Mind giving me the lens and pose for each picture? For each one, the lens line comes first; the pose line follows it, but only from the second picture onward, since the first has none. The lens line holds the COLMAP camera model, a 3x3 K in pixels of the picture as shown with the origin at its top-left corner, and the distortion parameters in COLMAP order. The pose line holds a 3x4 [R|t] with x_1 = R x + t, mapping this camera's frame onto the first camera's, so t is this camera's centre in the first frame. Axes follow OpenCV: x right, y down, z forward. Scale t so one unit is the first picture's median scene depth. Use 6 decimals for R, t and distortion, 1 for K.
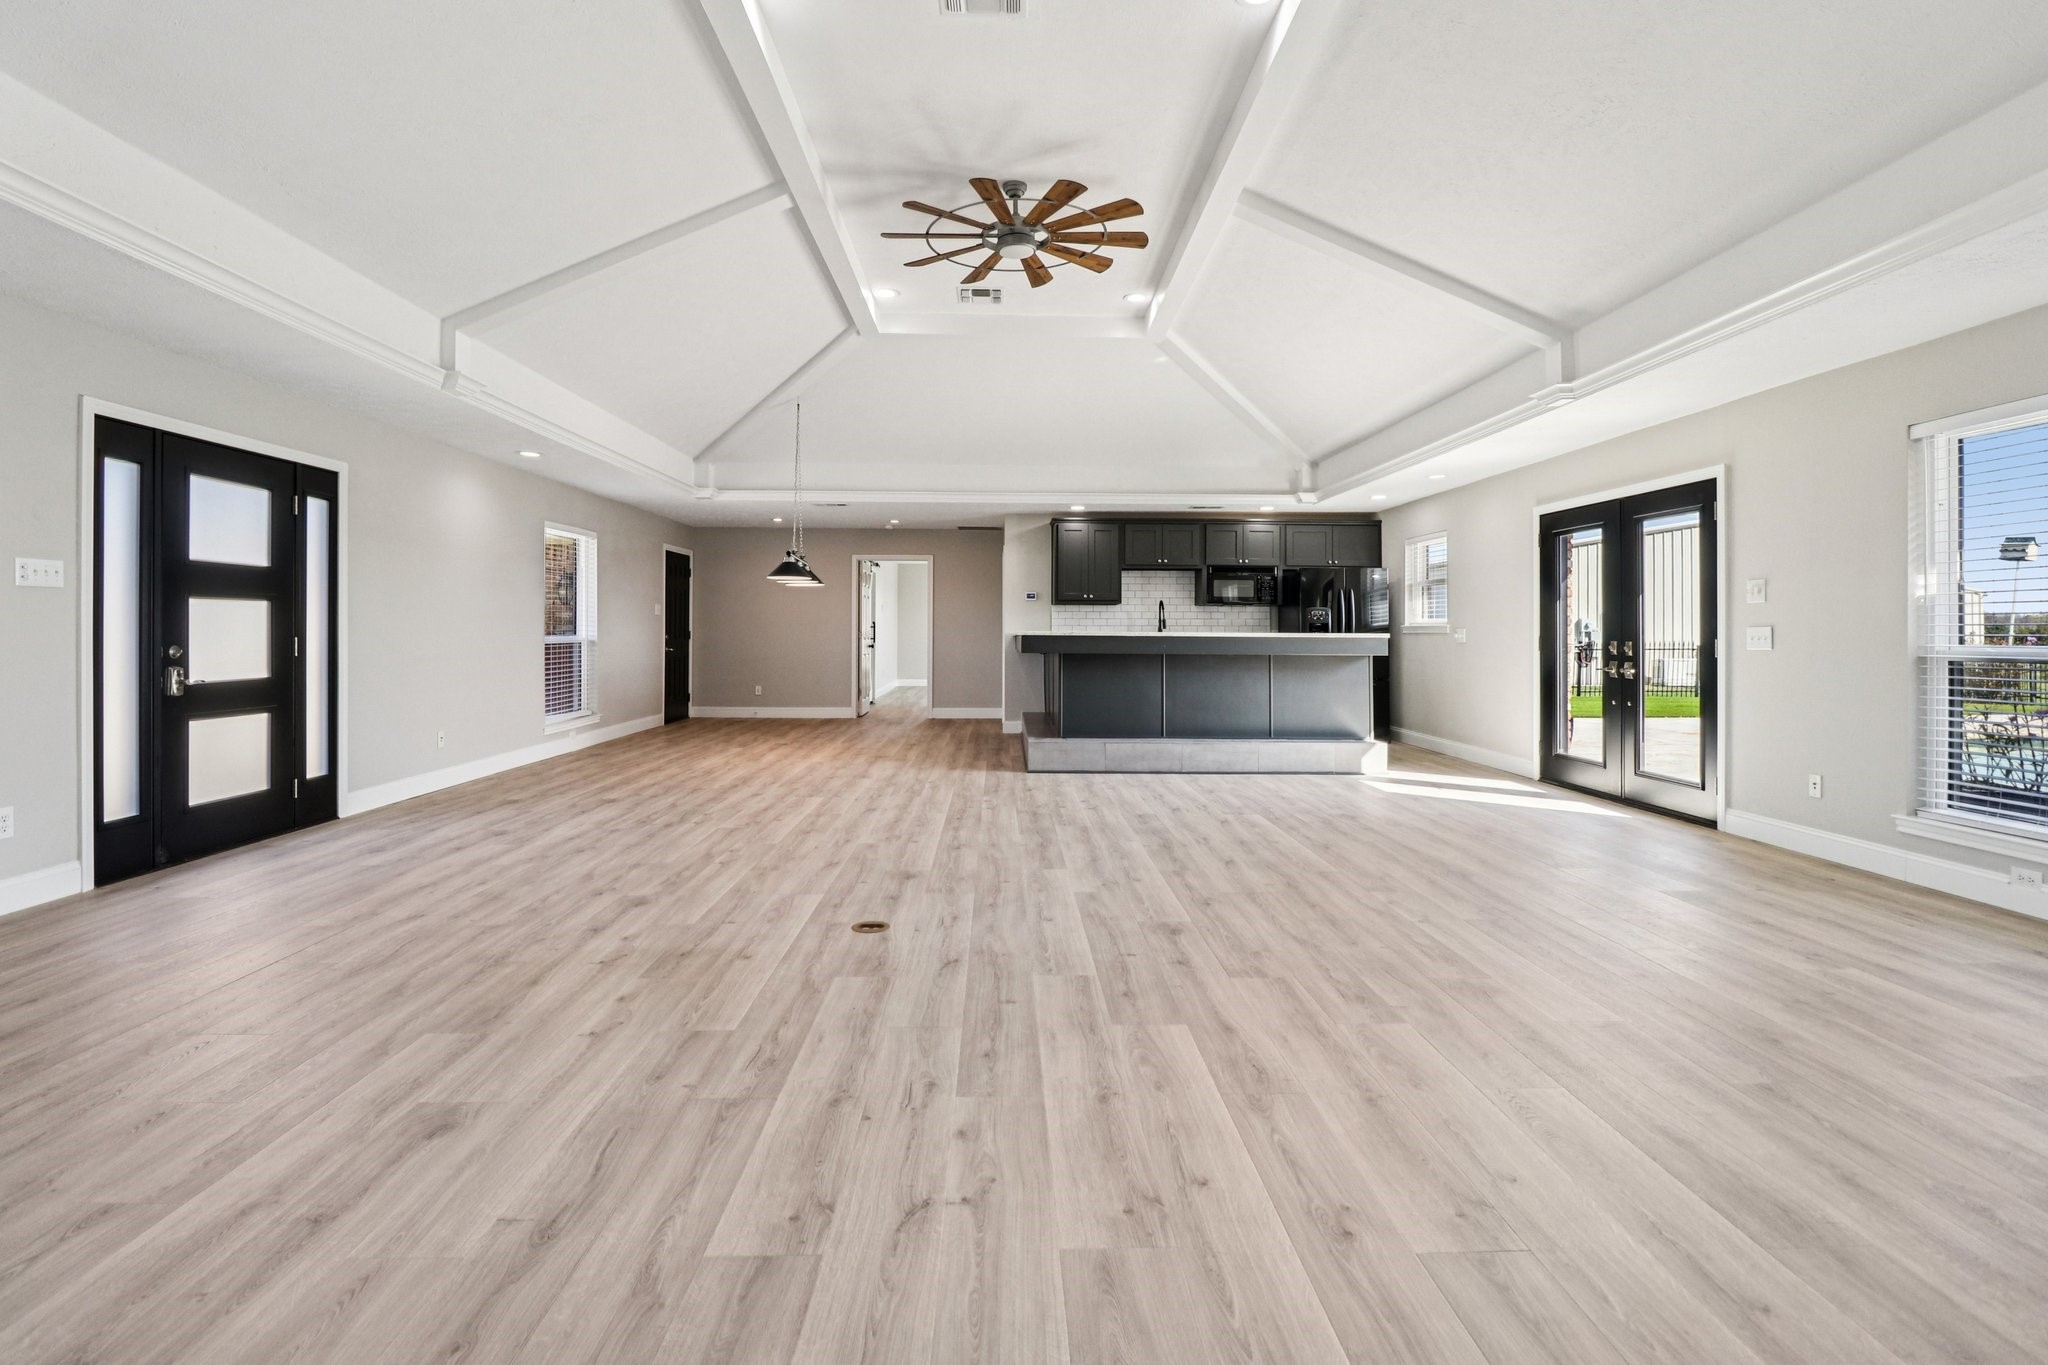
lens RADIAL K [[969.9, 0, 1026.7], [0, 969.9, 665.7], [0, 0, 1]] dist [-0.001852, -0.000241]
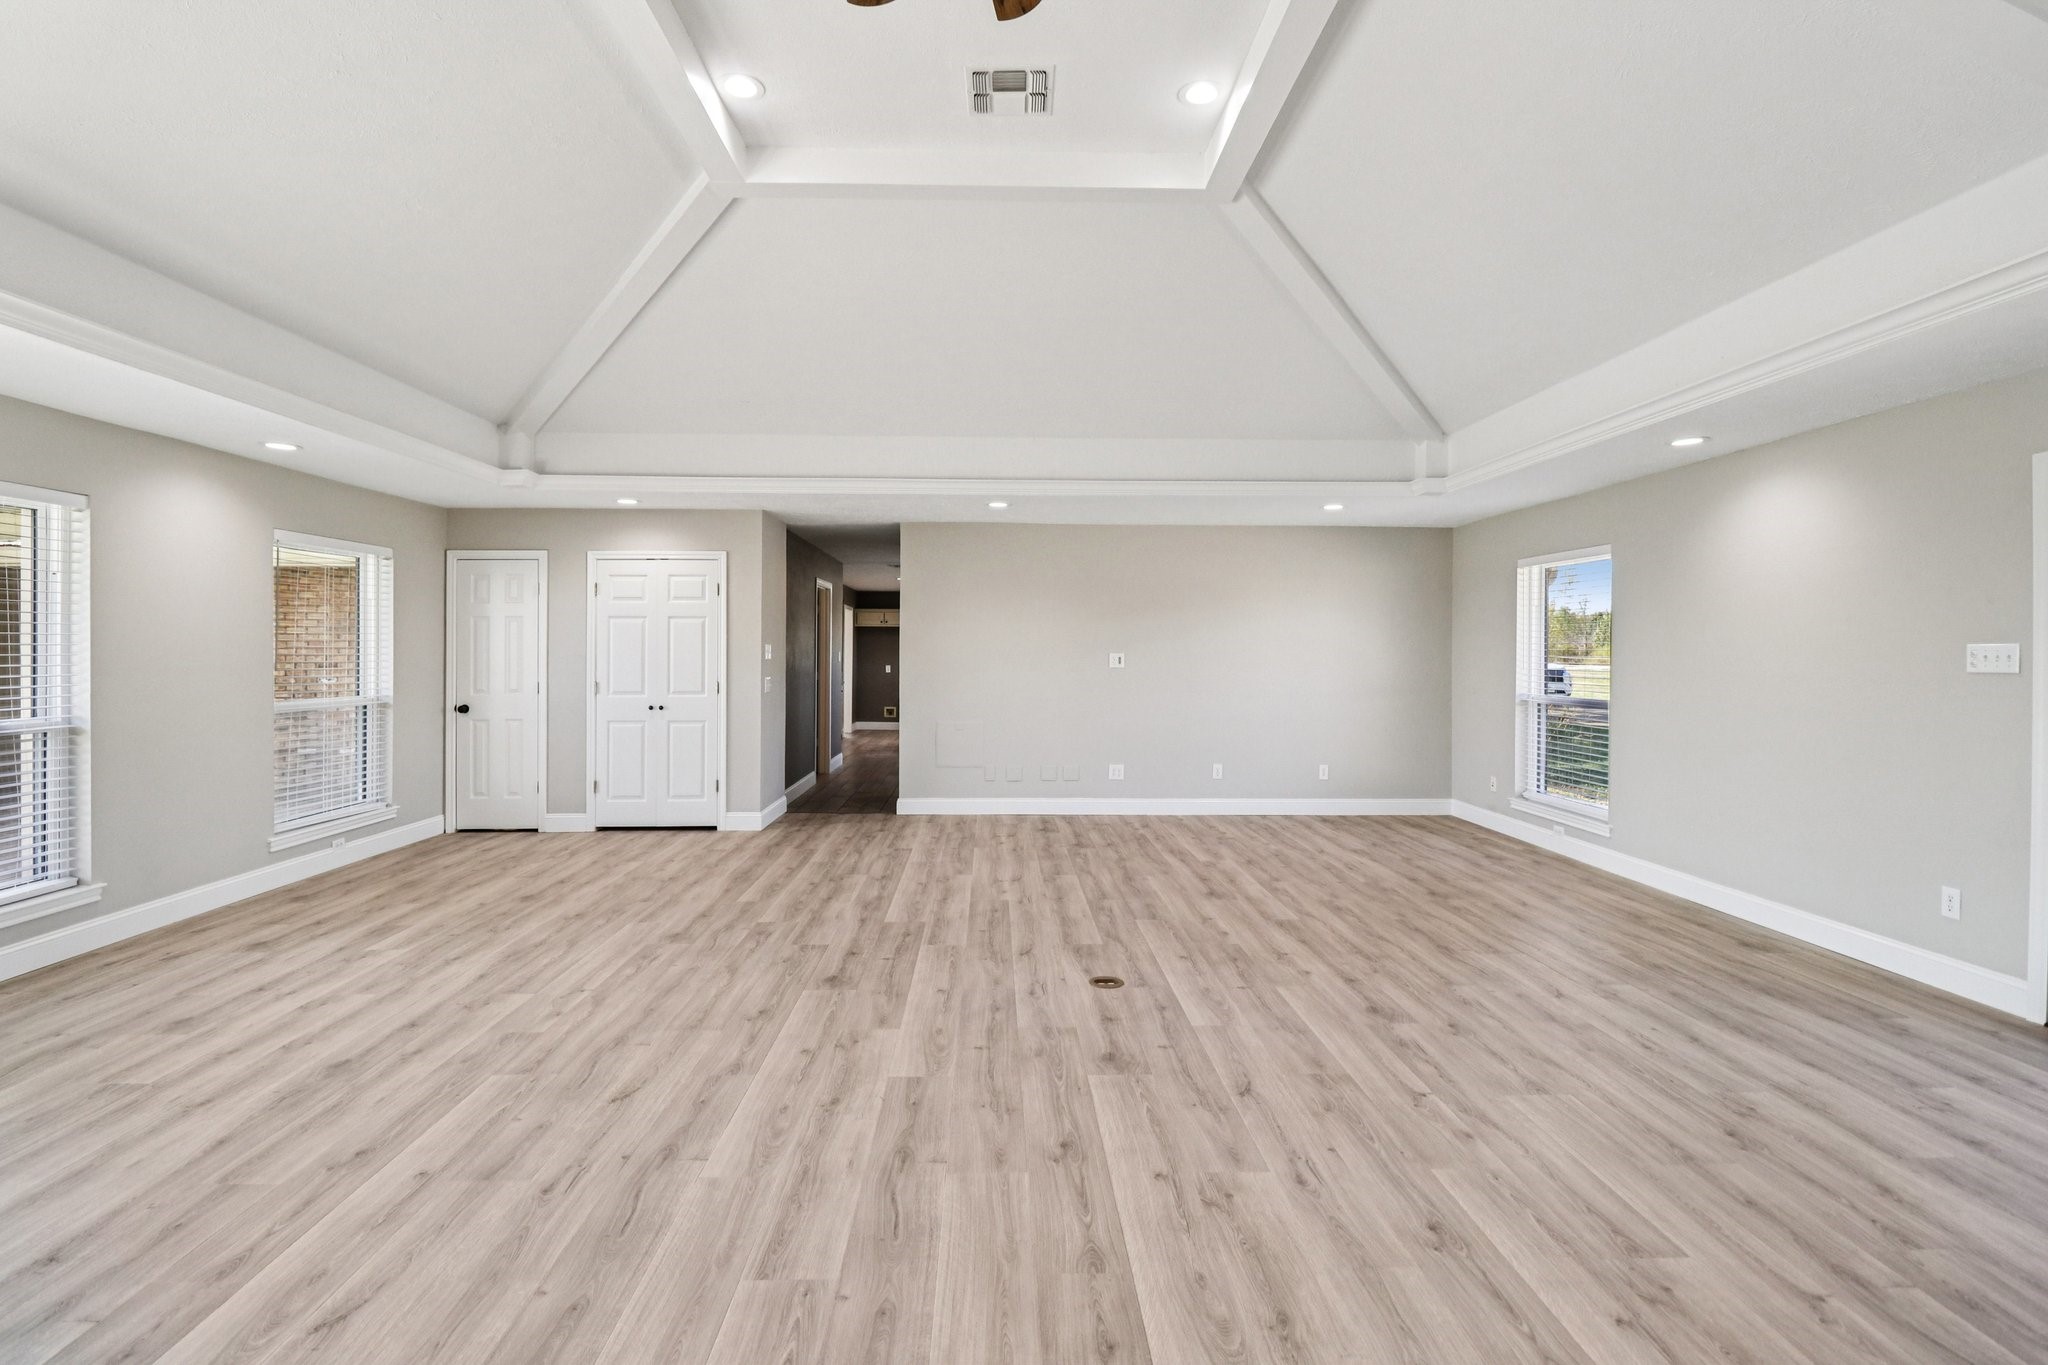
lens RADIAL K [[969.9, 0, 1023.3], [0, 969.9, 665.1], [0, 0, 1]] dist [-0.001852, -0.000241]
pose [[-0.999948, -0.008028, -0.006247, -0.062847], [-0.008152, 0.999764, 0.020121, -0.118775], [0.006084, 0.020171, -0.999778, 2.290327]]
